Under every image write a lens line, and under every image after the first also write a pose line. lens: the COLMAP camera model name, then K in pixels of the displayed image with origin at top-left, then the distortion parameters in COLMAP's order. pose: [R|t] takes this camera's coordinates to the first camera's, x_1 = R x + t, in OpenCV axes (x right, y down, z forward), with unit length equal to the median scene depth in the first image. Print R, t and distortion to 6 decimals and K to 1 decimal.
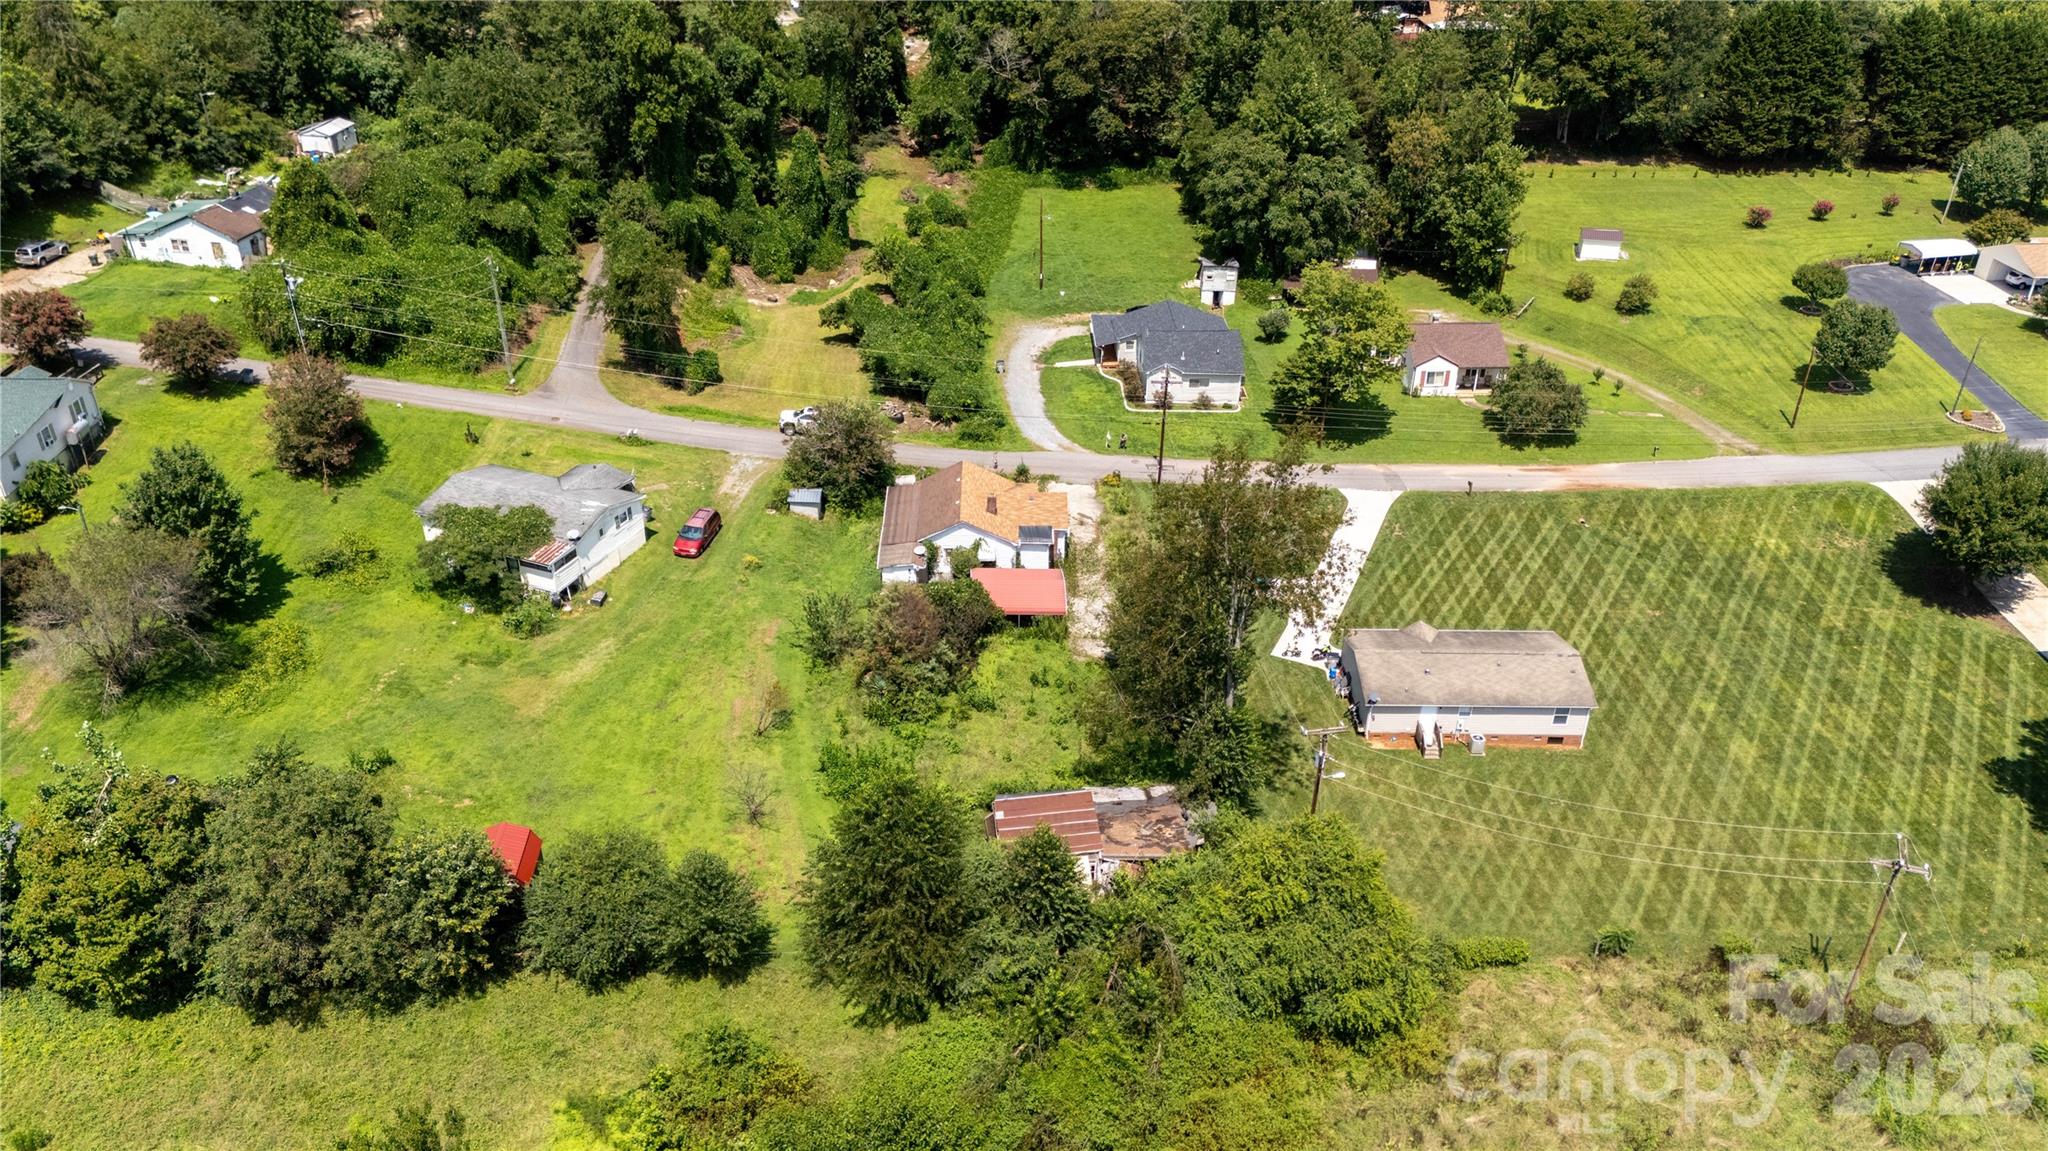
lens RADIAL K [[1524.3, 0, 1024.0], [0, 1524.3, 575.5], [0, 0, 1]] dist [0.067169, -0.057675]
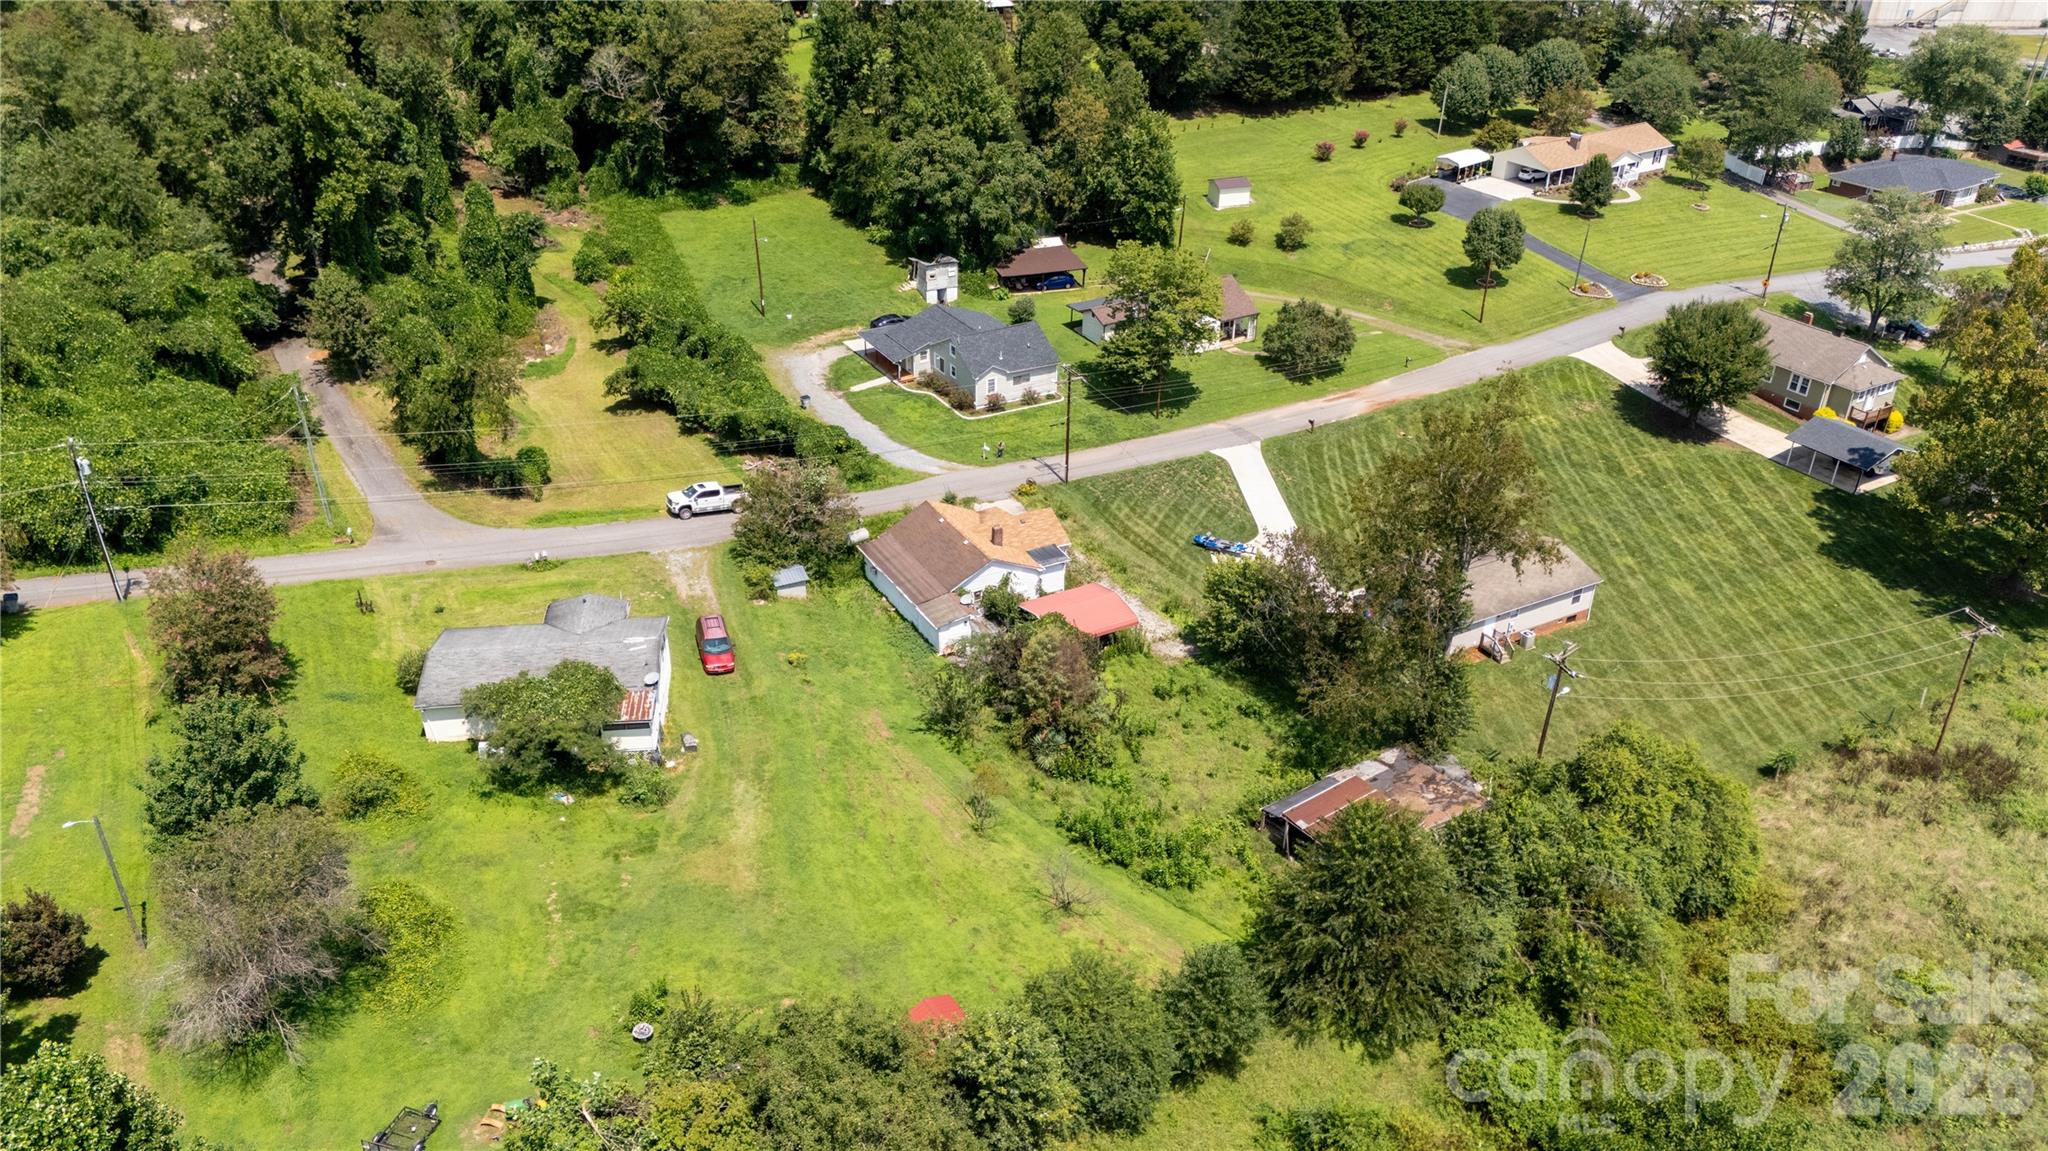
lens RADIAL K [[1524.3, 0, 1024.0], [0, 1524.3, 575.5], [0, 0, 1]] dist [0.067169, -0.057675]
pose [[0.873397, -0.240806, 0.423309, -0.296092], [0.236455, 0.969554, 0.063677, -0.056555], [-0.425755, 0.044478, 0.903745, 0.089009]]
